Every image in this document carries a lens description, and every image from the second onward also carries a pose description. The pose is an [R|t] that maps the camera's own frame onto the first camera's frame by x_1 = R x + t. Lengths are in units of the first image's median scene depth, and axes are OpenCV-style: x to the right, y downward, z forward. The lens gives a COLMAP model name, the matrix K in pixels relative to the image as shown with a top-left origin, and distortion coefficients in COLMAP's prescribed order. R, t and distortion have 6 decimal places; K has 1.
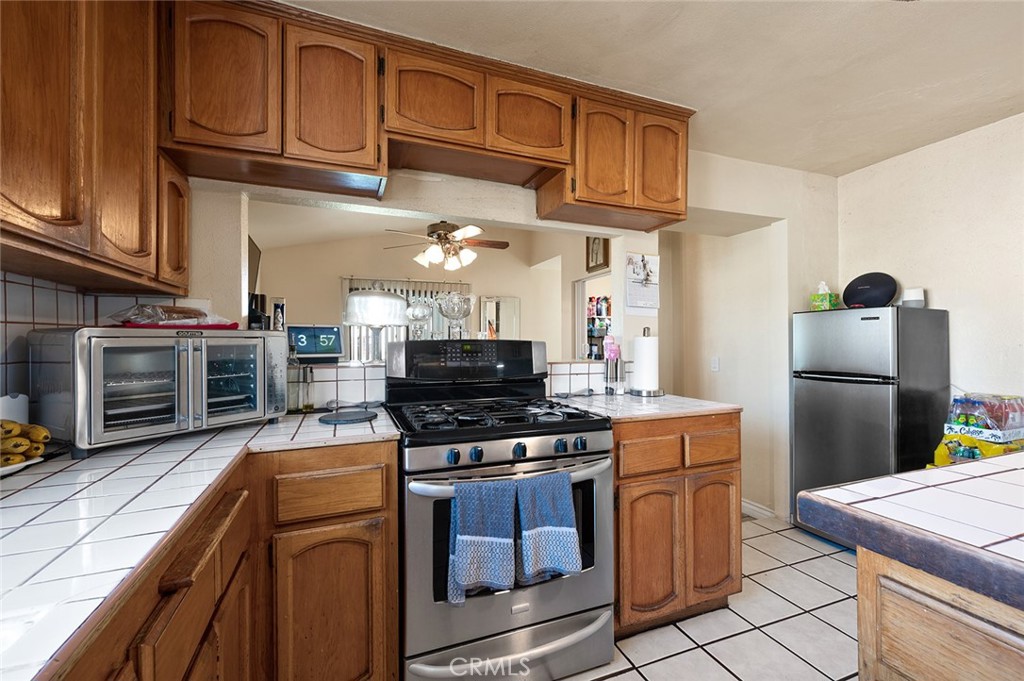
lens RADIAL K [[422.1, 0, 512.0], [0, 422.1, 340.5], [0, 0, 1]] dist [0.001257, 0.000369]
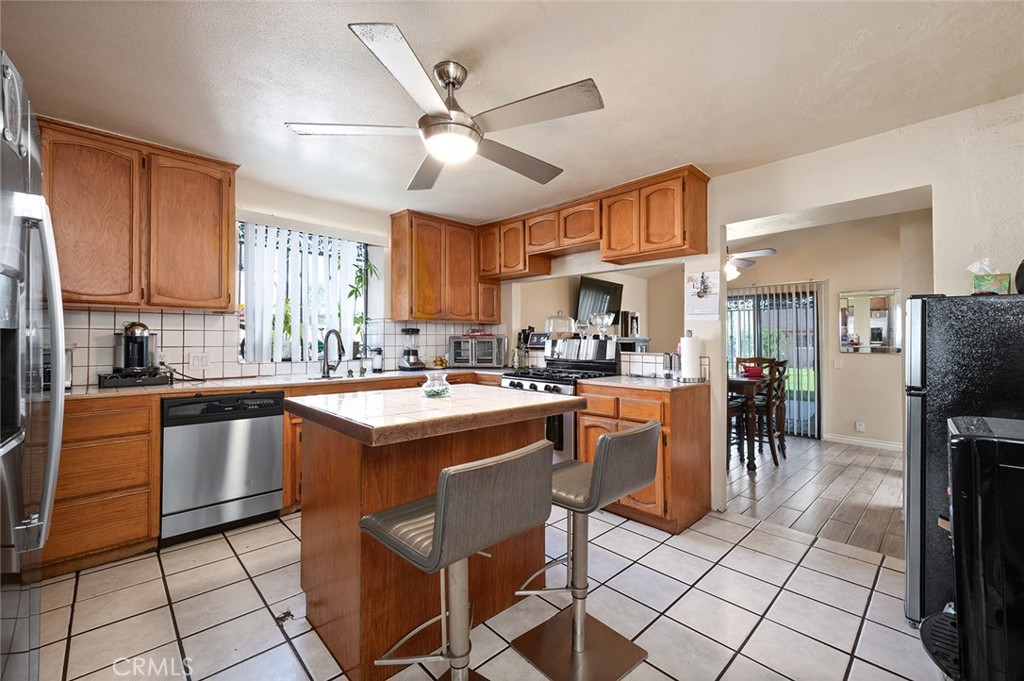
lens RADIAL K [[422.1, 0, 512.0], [0, 422.1, 340.5], [0, 0, 1]] dist [0.001257, 0.000369]
pose [[0.395436, 0.001467, -0.918492, 1.544364], [-0.001664, 0.999998, 0.000881, 0.001312], [0.918492, 0.001180, 0.395438, -0.025971]]
